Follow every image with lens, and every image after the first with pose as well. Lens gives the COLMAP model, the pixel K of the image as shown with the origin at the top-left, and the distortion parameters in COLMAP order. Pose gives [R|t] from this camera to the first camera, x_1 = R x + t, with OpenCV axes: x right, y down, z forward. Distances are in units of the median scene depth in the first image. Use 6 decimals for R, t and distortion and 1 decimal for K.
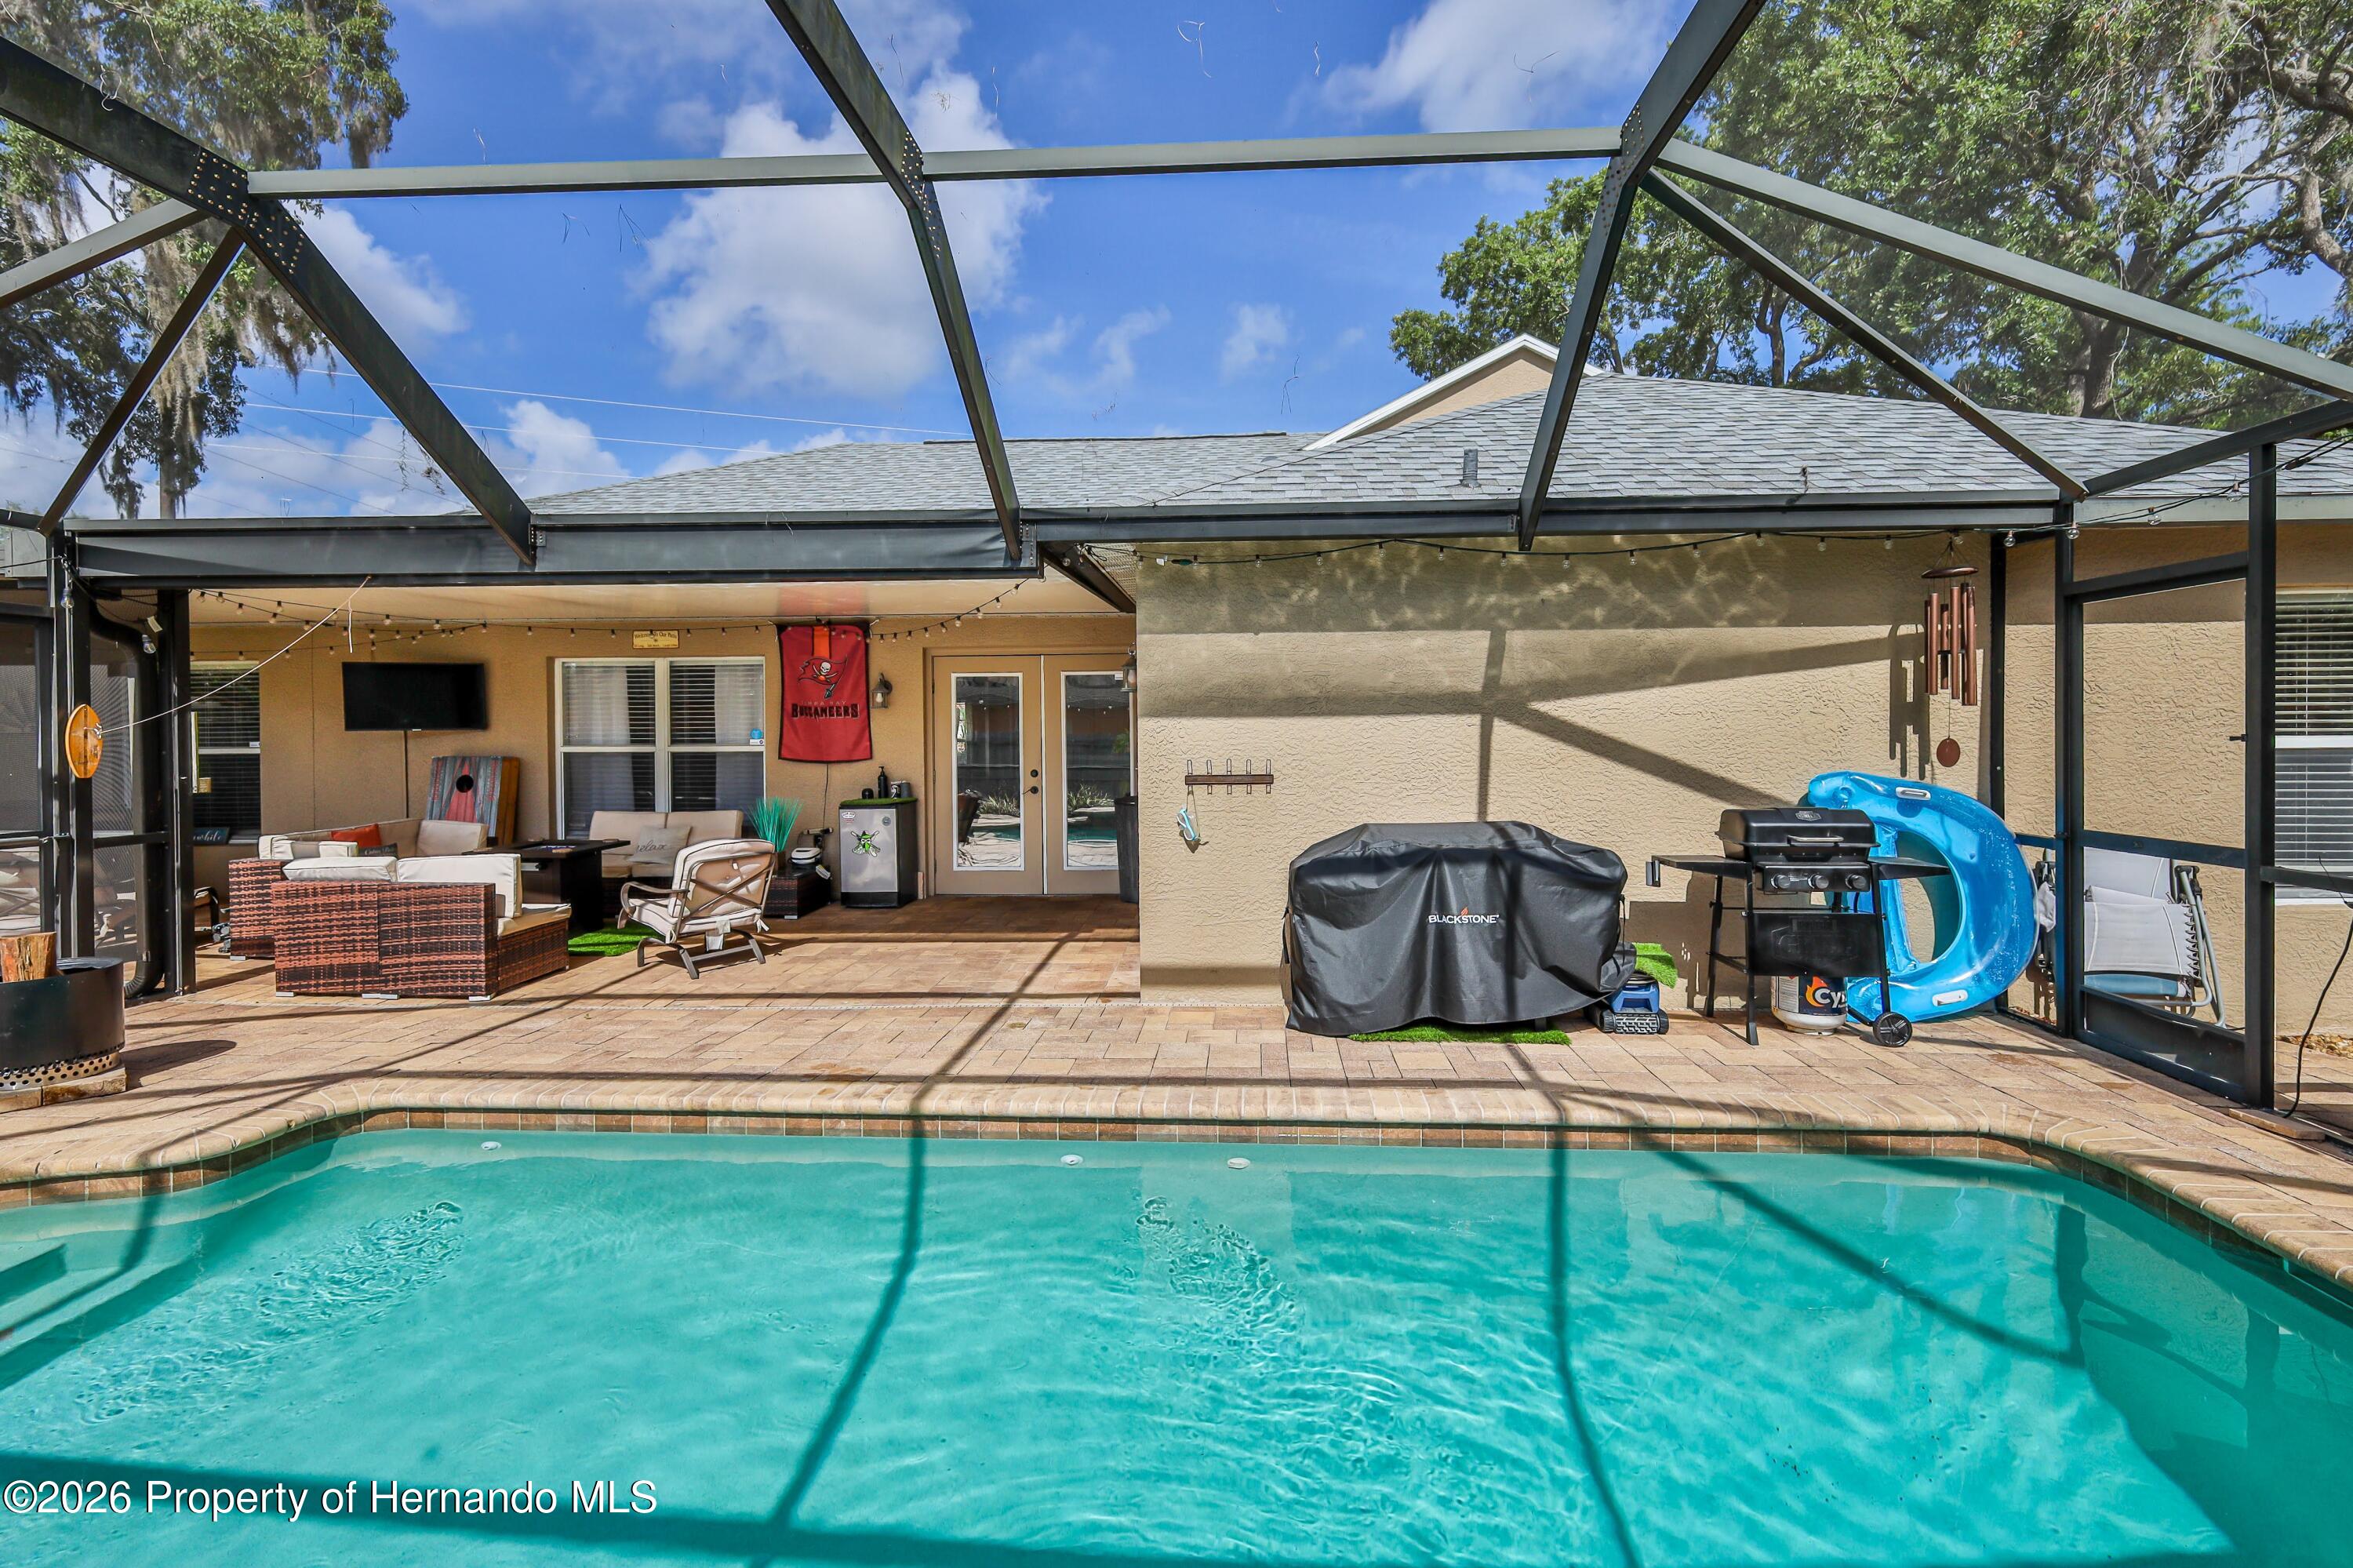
lens RADIAL K [[1052.8, 0, 1189.0], [0, 1052.8, 735.3], [0, 0, 1]] dist [0.000249, 0.000340]
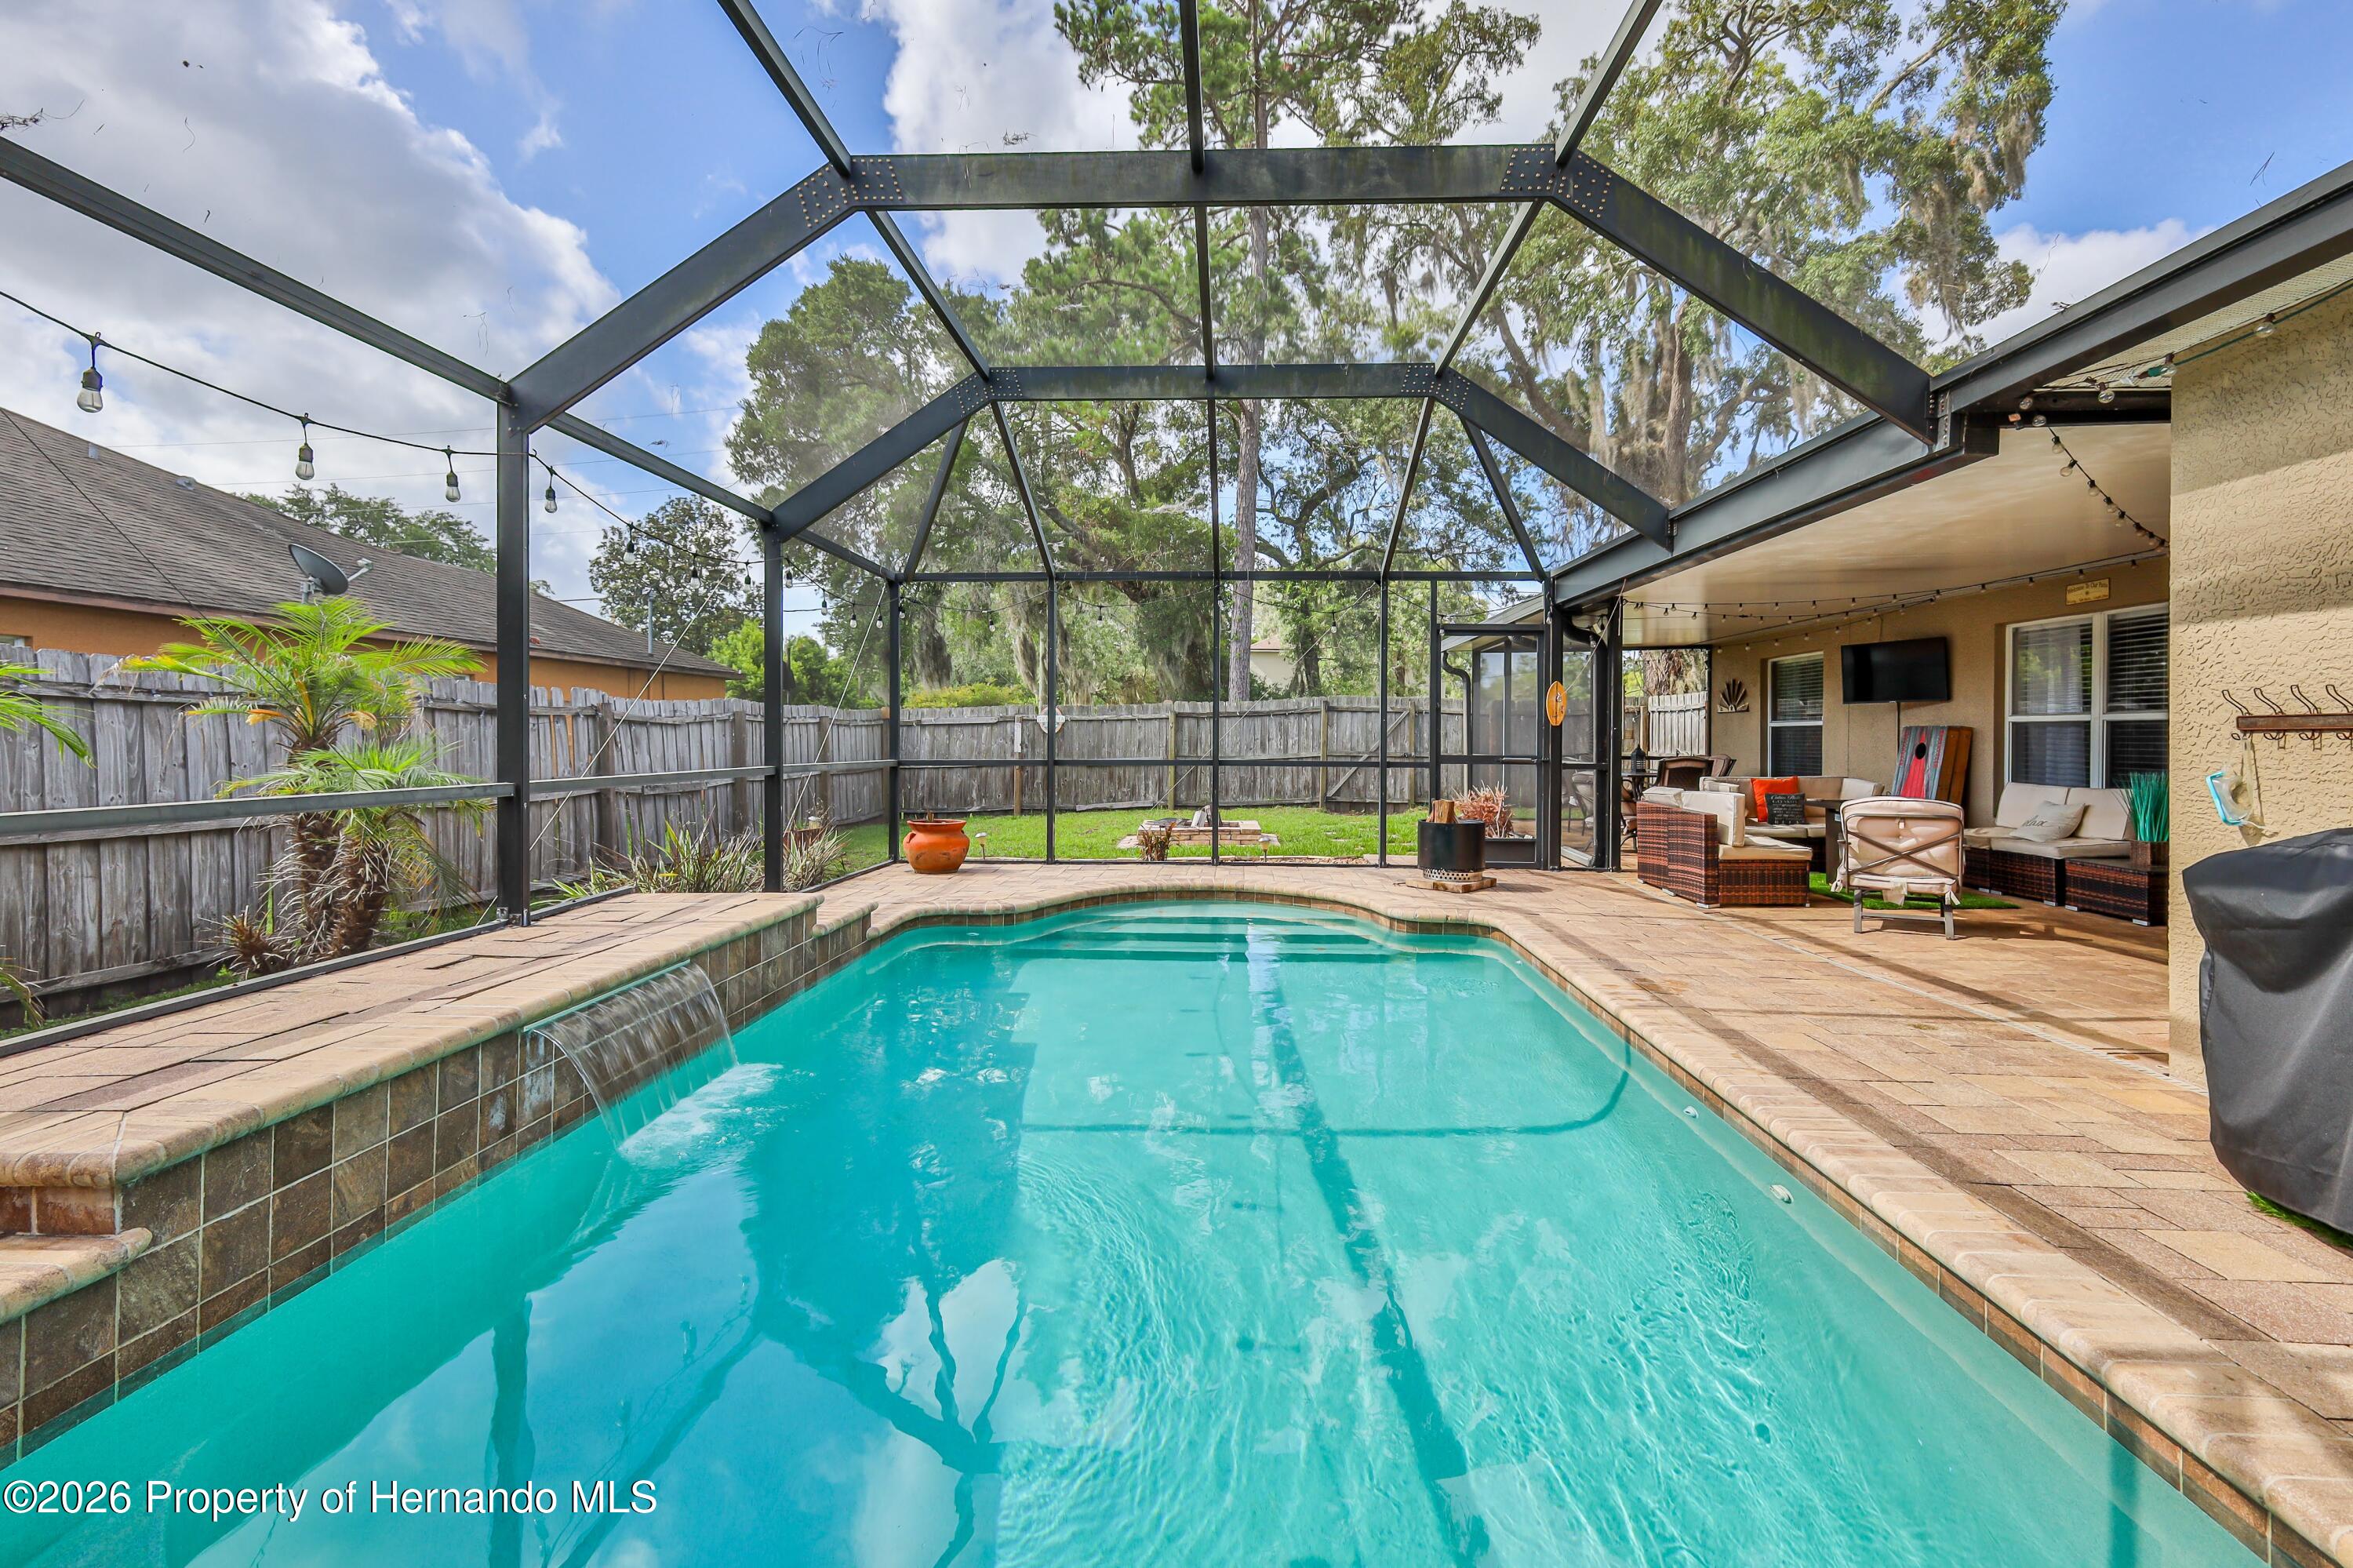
lens RADIAL K [[1052.8, 0, 1189.0], [0, 1052.8, 735.3], [0, 0, 1]] dist [0.000249, 0.000340]
pose [[0.010561, 0.006528, -0.999923, 0.567776], [-0.012290, 0.999904, 0.006398, 0.050362], [0.999869, 0.012222, 0.010641, 0.389327]]
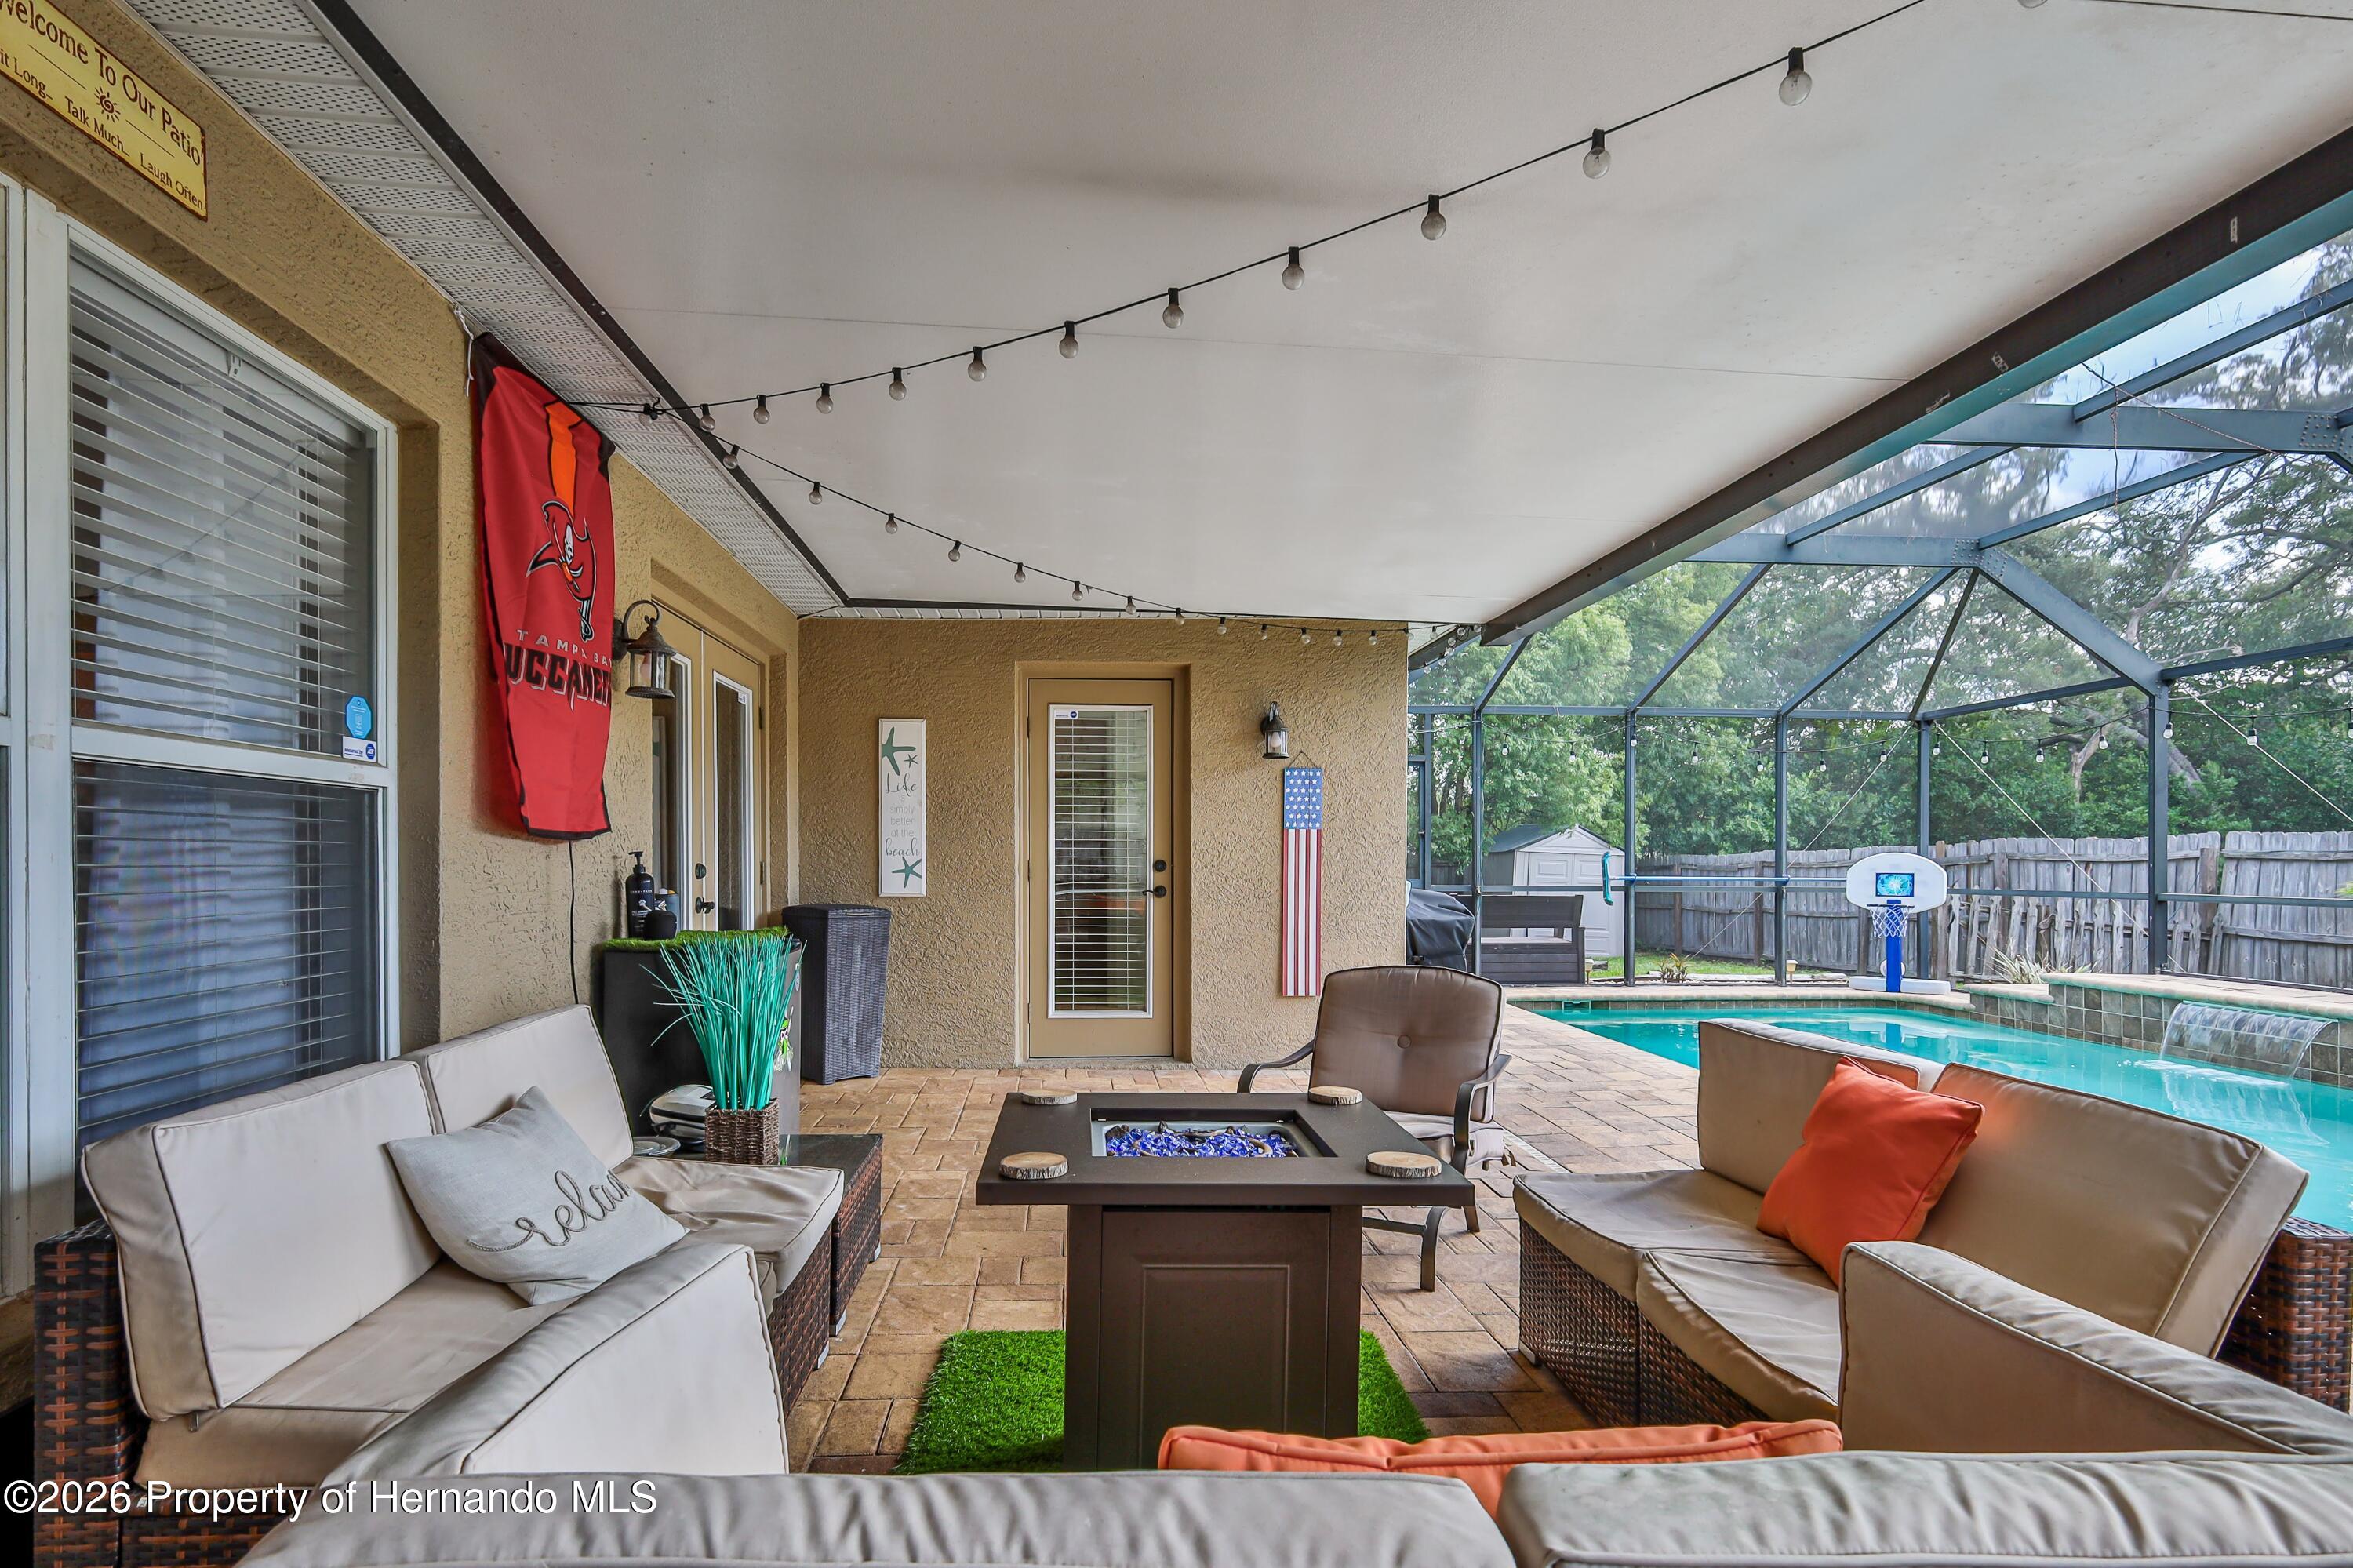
lens RADIAL K [[1137.3, 0, 1178.7], [0, 1137.3, 866.5], [0, 0, 1]] dist [-0.001042, -0.000287]
pose [[-0.106644, 0.005268, 0.994283, -1.082778], [0.004586, 0.999978, -0.004807, 0.058534], [-0.994287, 0.004047, -0.106666, 1.290019]]
